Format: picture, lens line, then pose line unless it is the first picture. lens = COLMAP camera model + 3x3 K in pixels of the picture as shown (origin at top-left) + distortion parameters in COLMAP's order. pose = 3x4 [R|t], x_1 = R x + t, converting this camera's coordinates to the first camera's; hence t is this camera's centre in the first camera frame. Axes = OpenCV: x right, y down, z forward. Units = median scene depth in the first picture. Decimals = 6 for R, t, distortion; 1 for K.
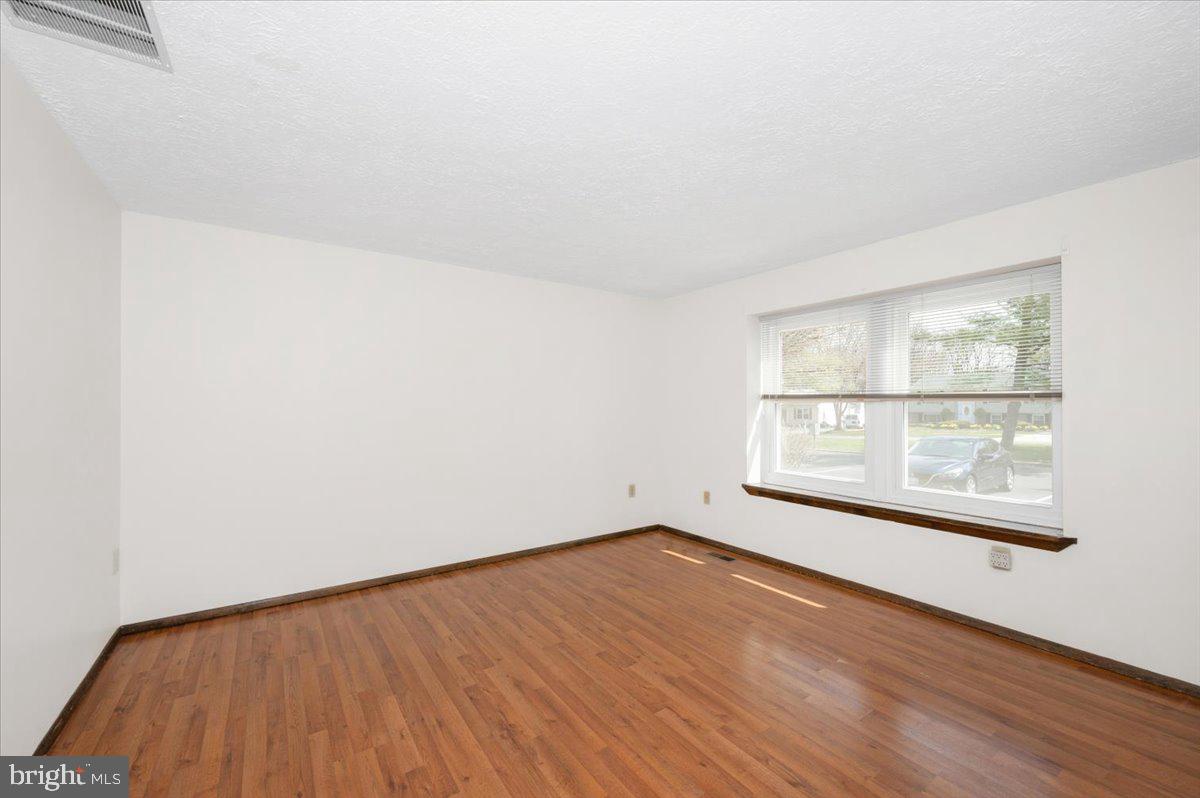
lens RADIAL K [[471.4, 0, 600.0], [0, 471.4, 399.0], [0, 0, 1]] dist [-0.000433, 0.000231]
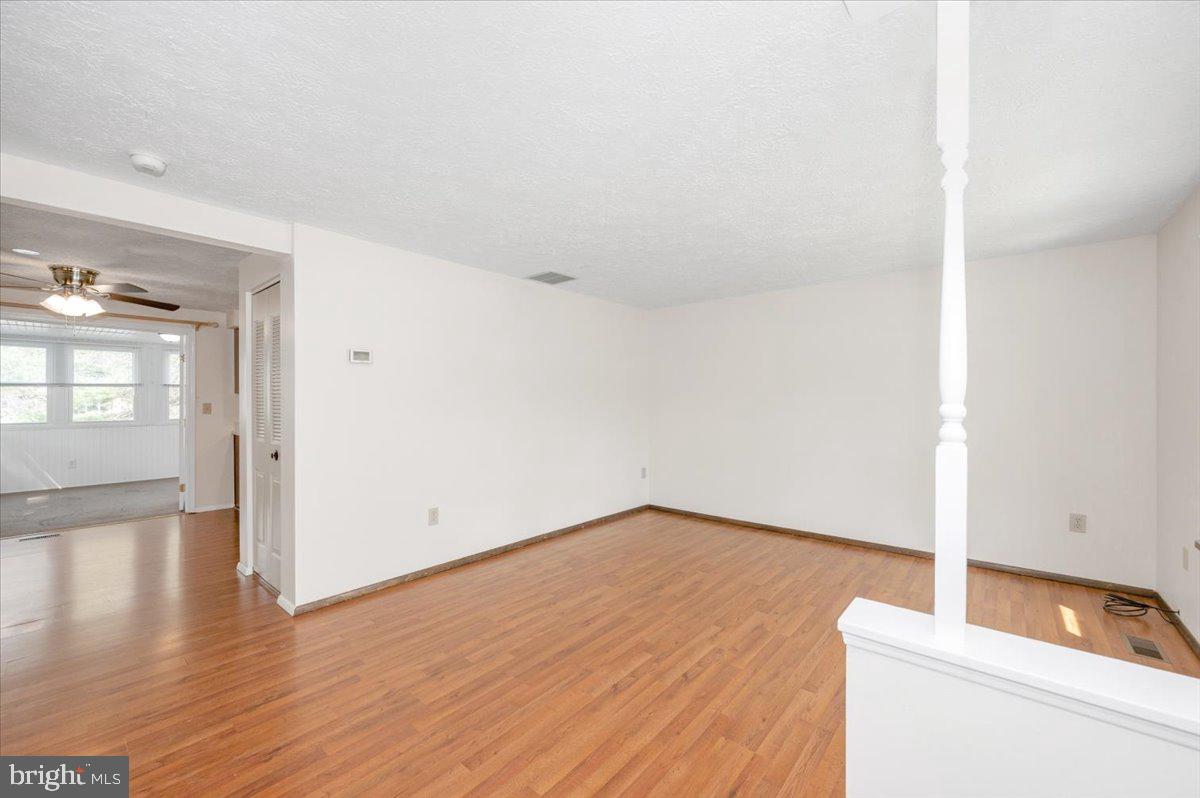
lens RADIAL K [[480.3, 0, 600.0], [0, 480.3, 399.0], [0, 0, 1]] dist [-0.000100, -0.000207]
pose [[0.261243, -0.001031, -0.965273, 1.106619], [0.011724, 0.999929, 0.002105, 0.006587], [0.965202, -0.011867, 0.261237, 0.267341]]
